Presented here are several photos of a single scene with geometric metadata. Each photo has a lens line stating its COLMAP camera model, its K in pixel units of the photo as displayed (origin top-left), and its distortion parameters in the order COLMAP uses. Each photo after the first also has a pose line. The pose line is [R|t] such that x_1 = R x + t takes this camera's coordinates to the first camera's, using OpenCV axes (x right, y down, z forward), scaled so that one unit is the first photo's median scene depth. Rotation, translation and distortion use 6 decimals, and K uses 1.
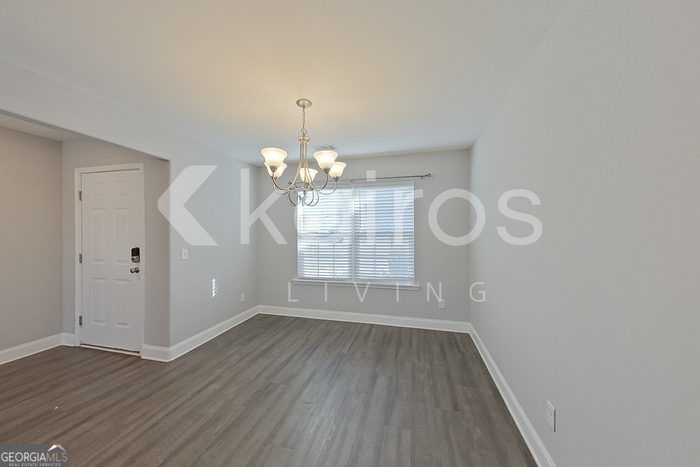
lens RADIAL K [[273.1, 0, 350.0], [0, 273.1, 233.5], [0, 0, 1]] dist [0.000460, 0.000062]
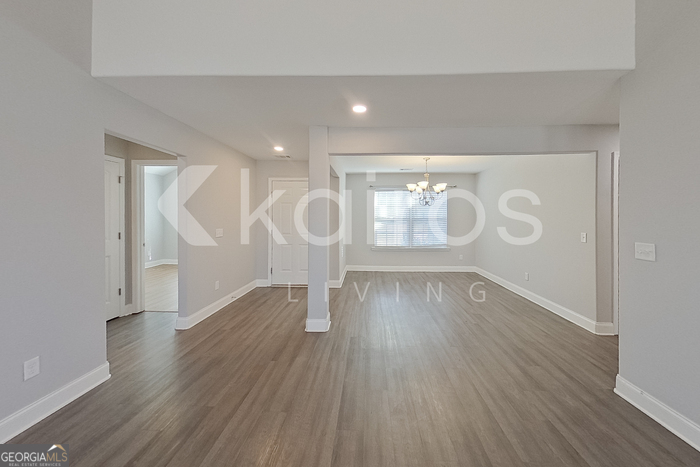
lens RADIAL K [[261.0, 0, 364.1], [0, 261.0, 220.9], [0, 0, 1]] dist [-0.000308, 0.000015]
pose [[0.977661, 0.001525, 0.210184, -0.612801], [-0.000663, 0.999991, -0.004172, 0.022018], [-0.210188, 0.003939, 0.977653, -0.524339]]
